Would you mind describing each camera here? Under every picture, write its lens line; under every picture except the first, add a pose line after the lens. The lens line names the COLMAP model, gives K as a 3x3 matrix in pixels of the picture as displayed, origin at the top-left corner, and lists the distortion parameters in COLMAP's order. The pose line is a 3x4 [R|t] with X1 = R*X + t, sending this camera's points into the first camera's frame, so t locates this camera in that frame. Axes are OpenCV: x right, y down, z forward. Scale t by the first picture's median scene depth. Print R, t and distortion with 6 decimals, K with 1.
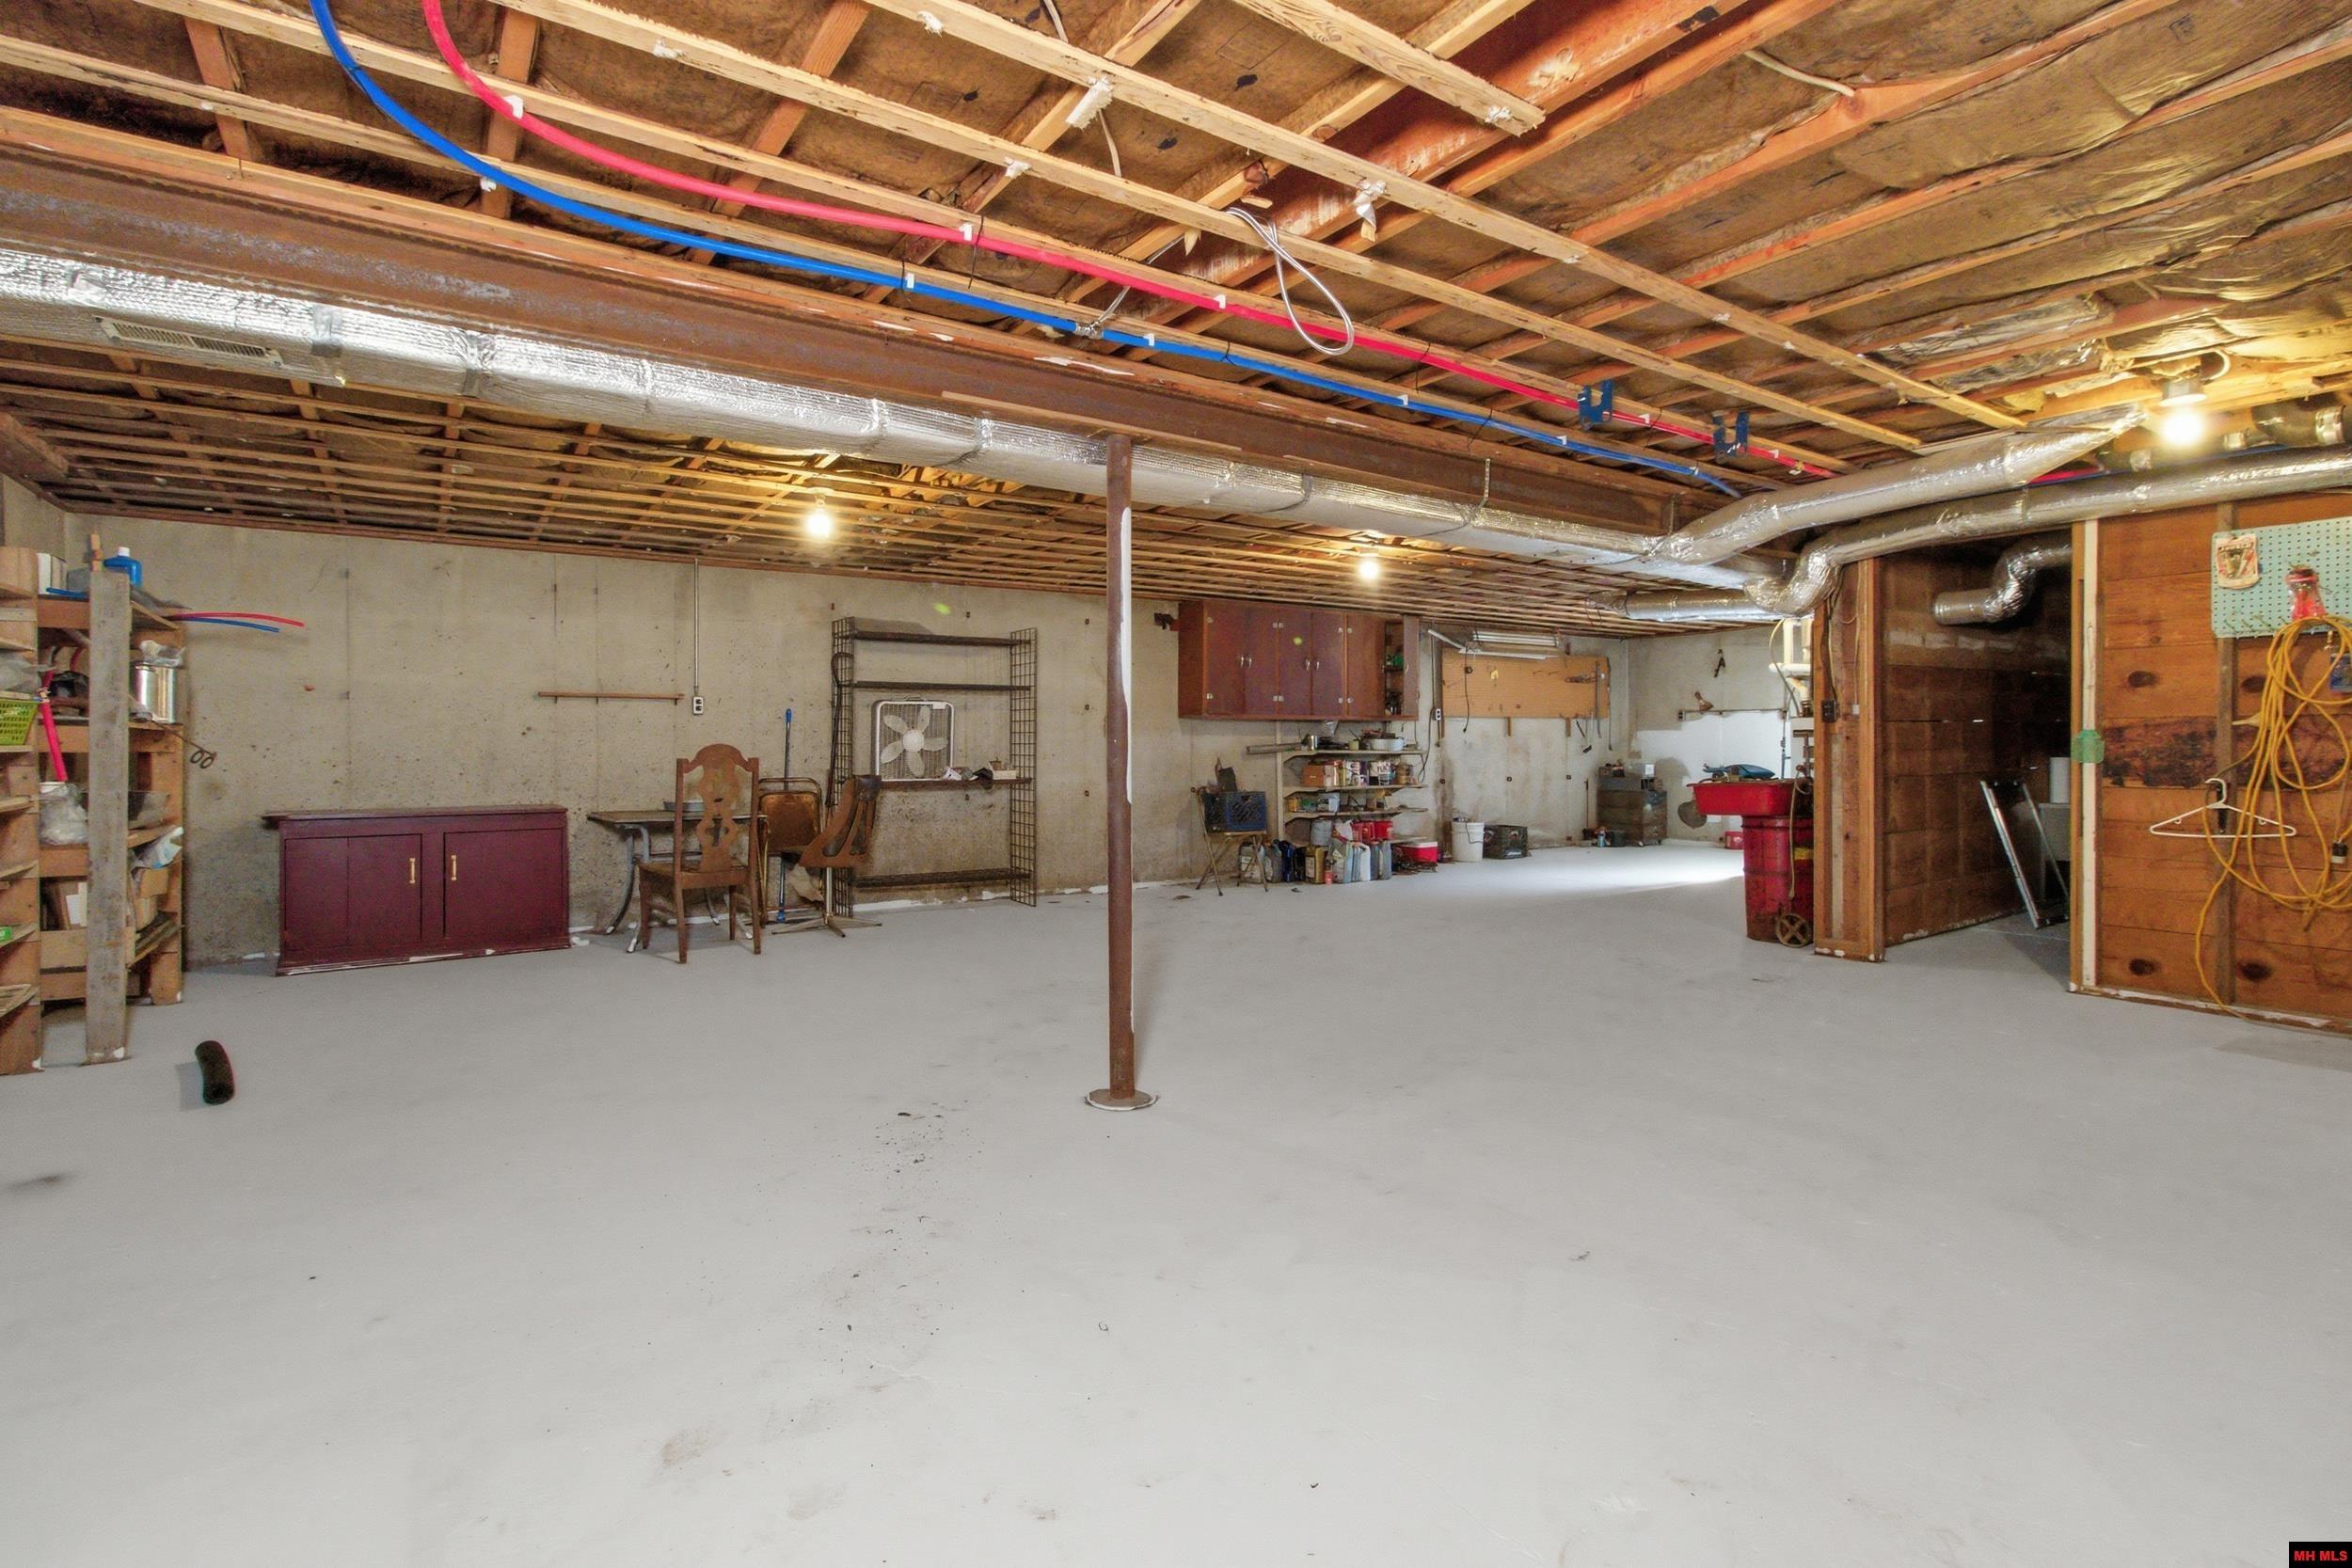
lens RADIAL K [[1116.4, 0, 1175.8], [0, 1116.4, 757.1], [0, 0, 1]] dist [-0.028951, 0.020918]
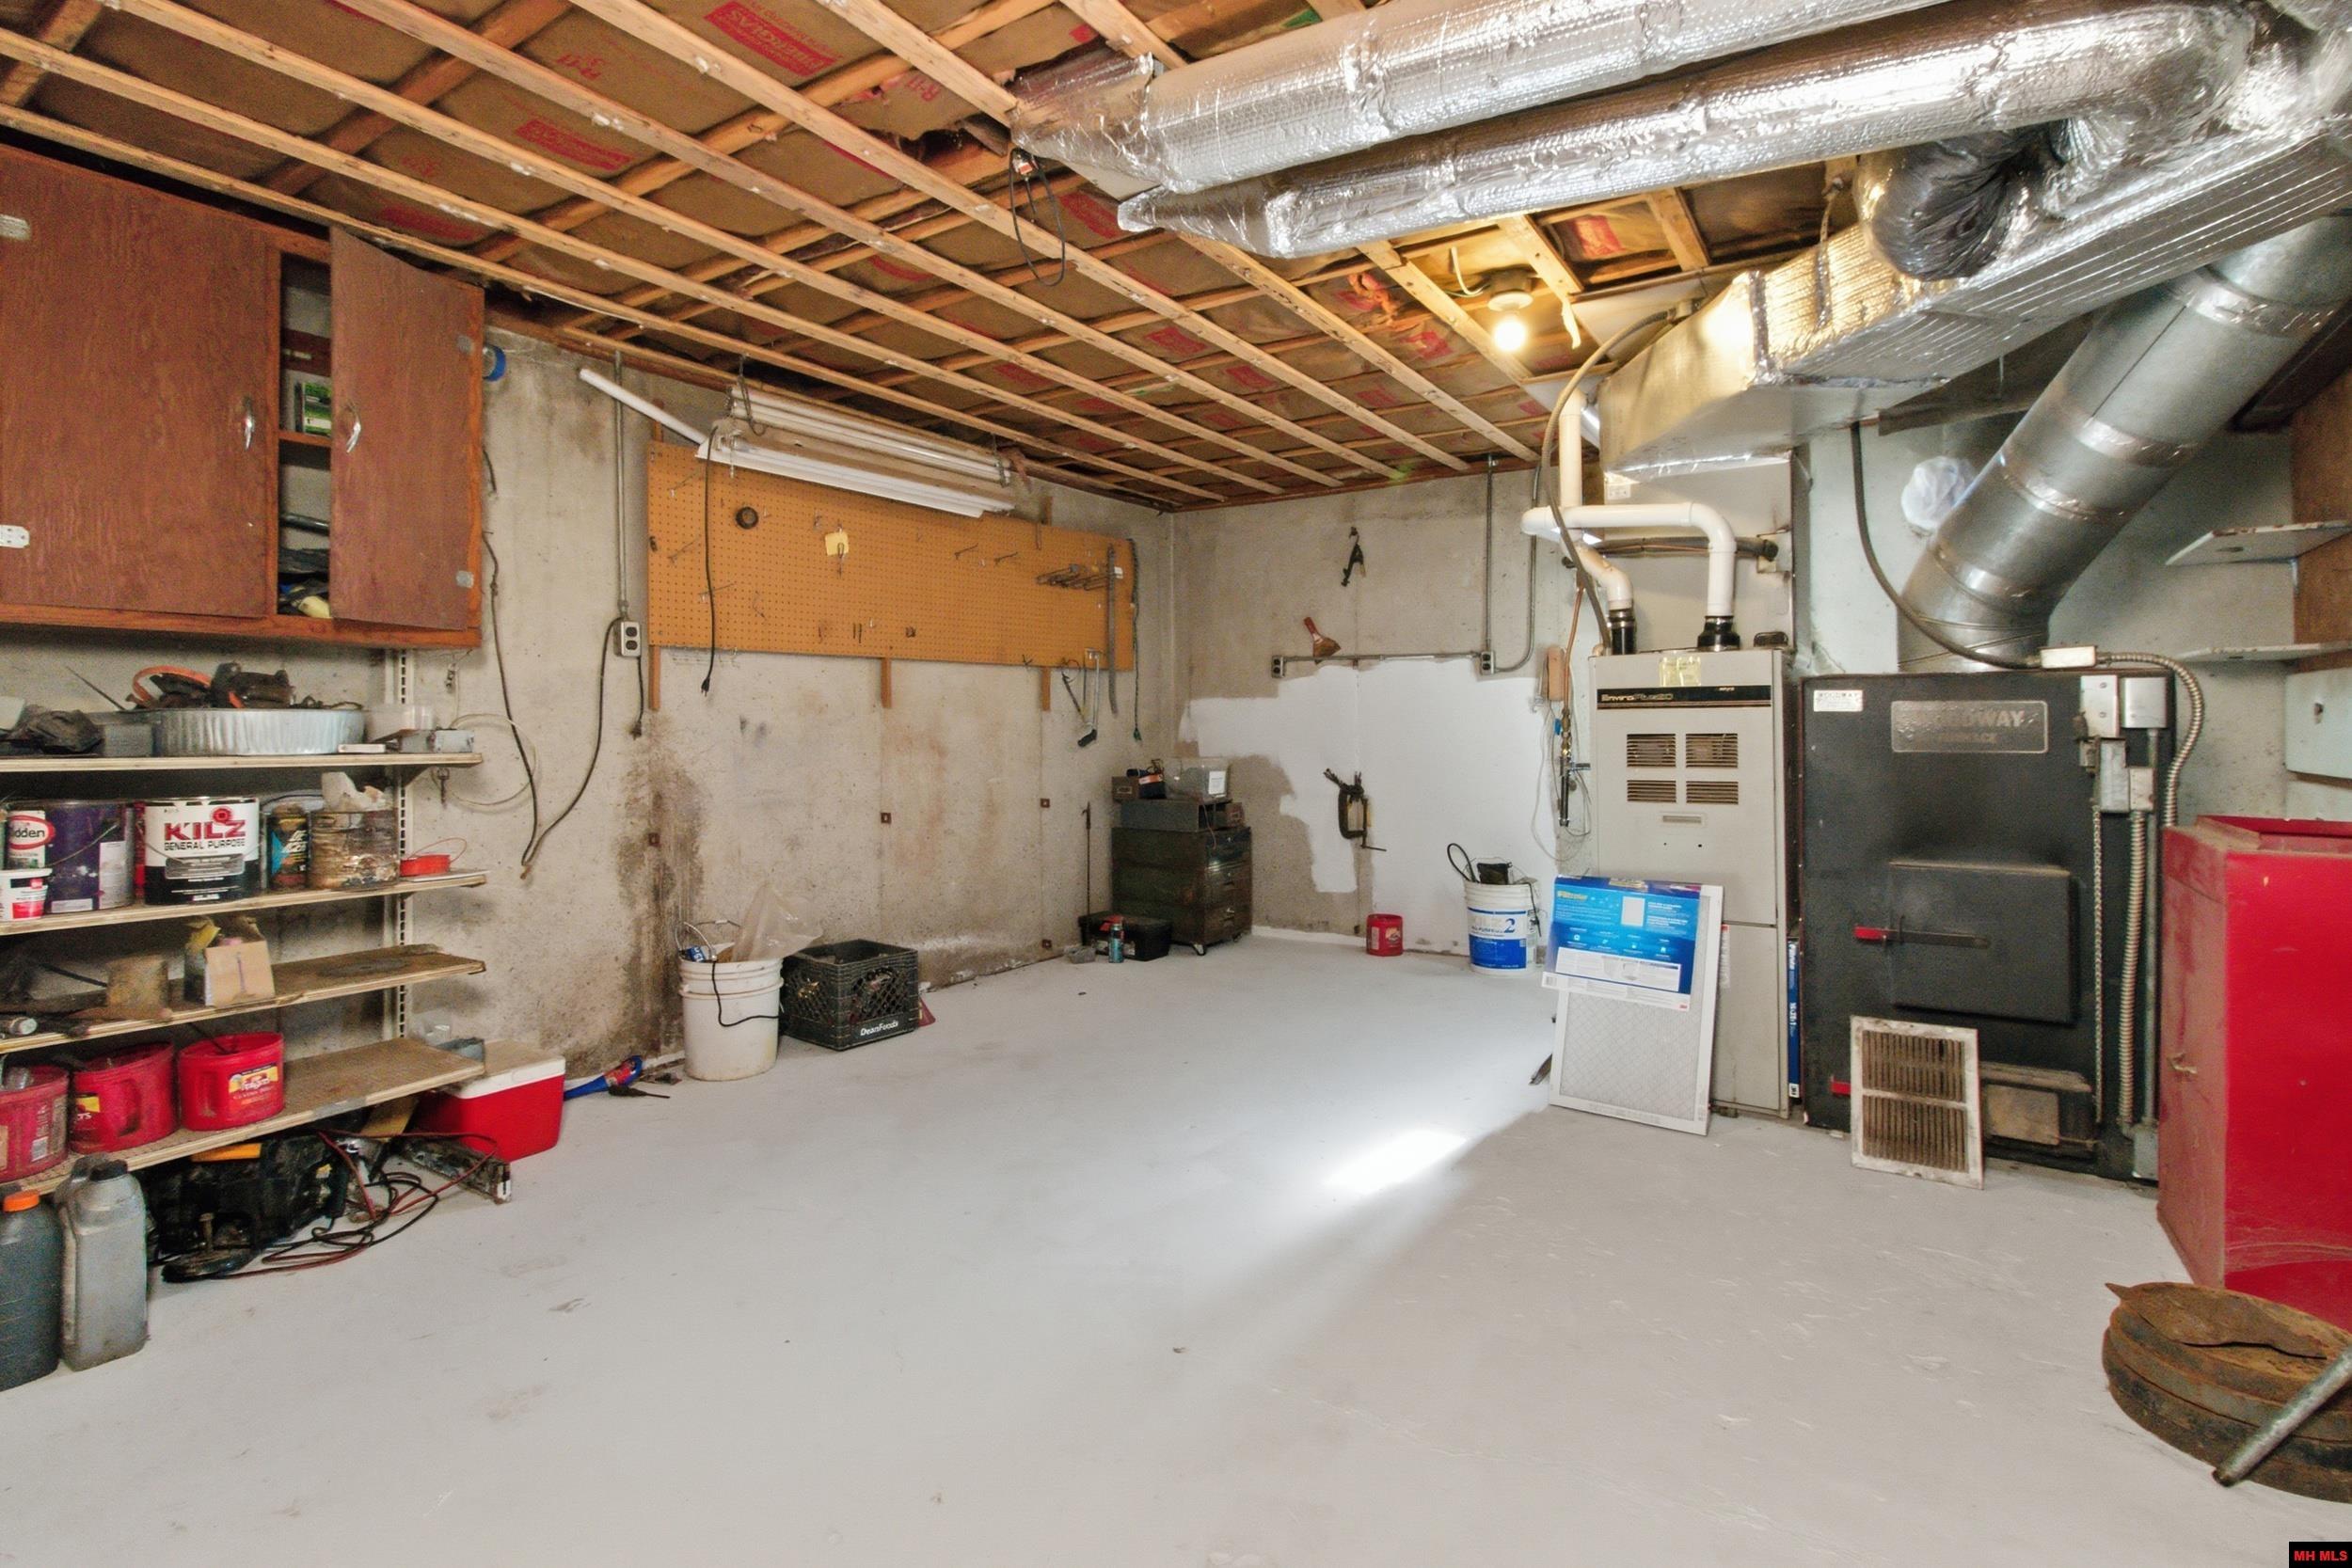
lens RADIAL K [[1116.4, 0, 1175.8], [0, 1116.4, 757.1], [0, 0, 1]] dist [-0.028951, 0.020918]
pose [[0.928108, -0.009891, 0.372179, 0.242464], [0.003823, 0.999848, 0.017038, -0.007346], [-0.372290, -0.014390, 0.928005, 0.586288]]
